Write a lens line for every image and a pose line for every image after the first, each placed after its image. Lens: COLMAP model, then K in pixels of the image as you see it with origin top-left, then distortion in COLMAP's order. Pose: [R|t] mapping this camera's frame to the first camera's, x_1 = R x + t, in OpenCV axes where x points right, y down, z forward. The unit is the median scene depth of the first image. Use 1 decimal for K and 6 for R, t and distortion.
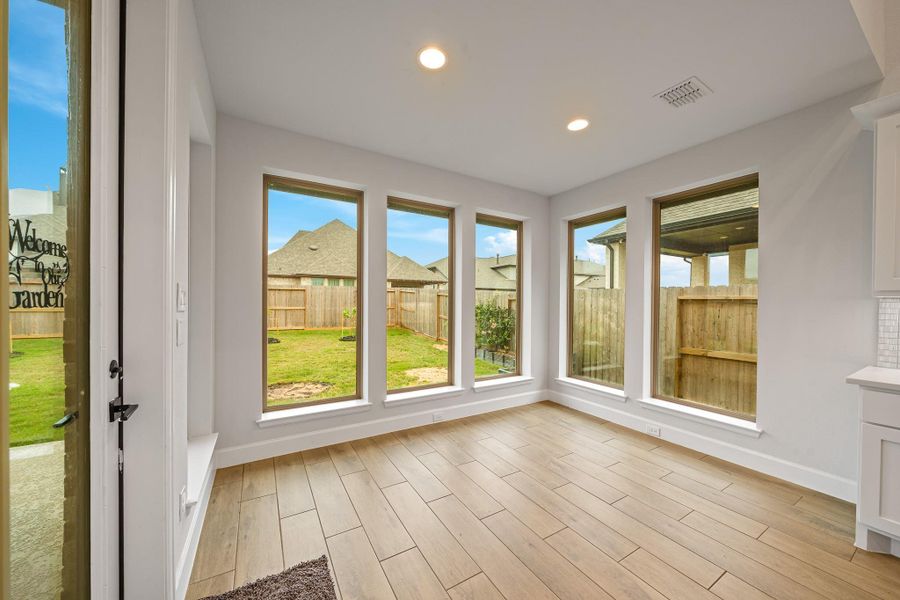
lens RADIAL K [[320.4, 0, 448.5], [0, 320.4, 303.4], [0, 0, 1]] dist [-0.001858, -0.000087]
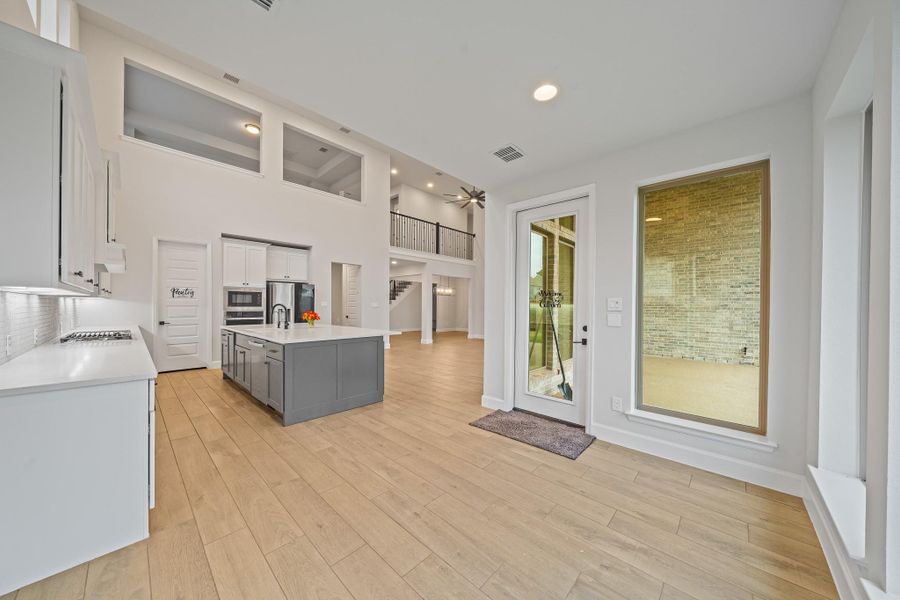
lens RADIAL K [[301.9, 0, 453.2], [0, 301.9, 304.9], [0, 0, 1]] dist [-0.009167, -0.000082]
pose [[-0.959675, -0.016176, -0.280646, 0.177568], [-0.015675, 0.999869, -0.004029, 0.002607], [0.280675, 0.000533, -0.959803, 0.621820]]
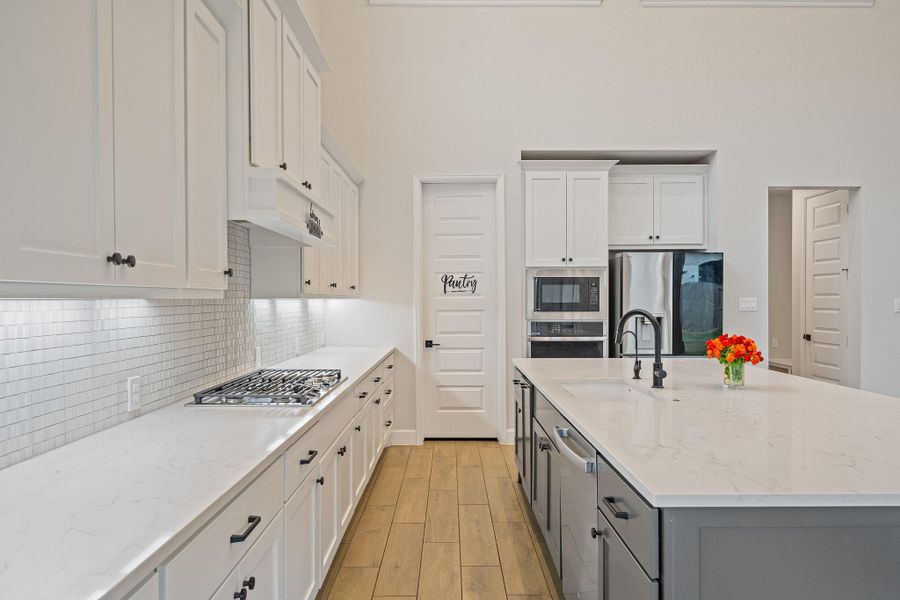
lens RADIAL K [[591.7, 0, 450.7], [0, 591.7, 304.1], [0, 0, 1]] dist [-0.001730, 0.000592]
pose [[-0.855804, -0.013428, 0.517125, 0.265839], [-0.006858, 0.999870, 0.014612, -0.007670], [-0.517254, 0.008959, -0.855785, 0.267687]]
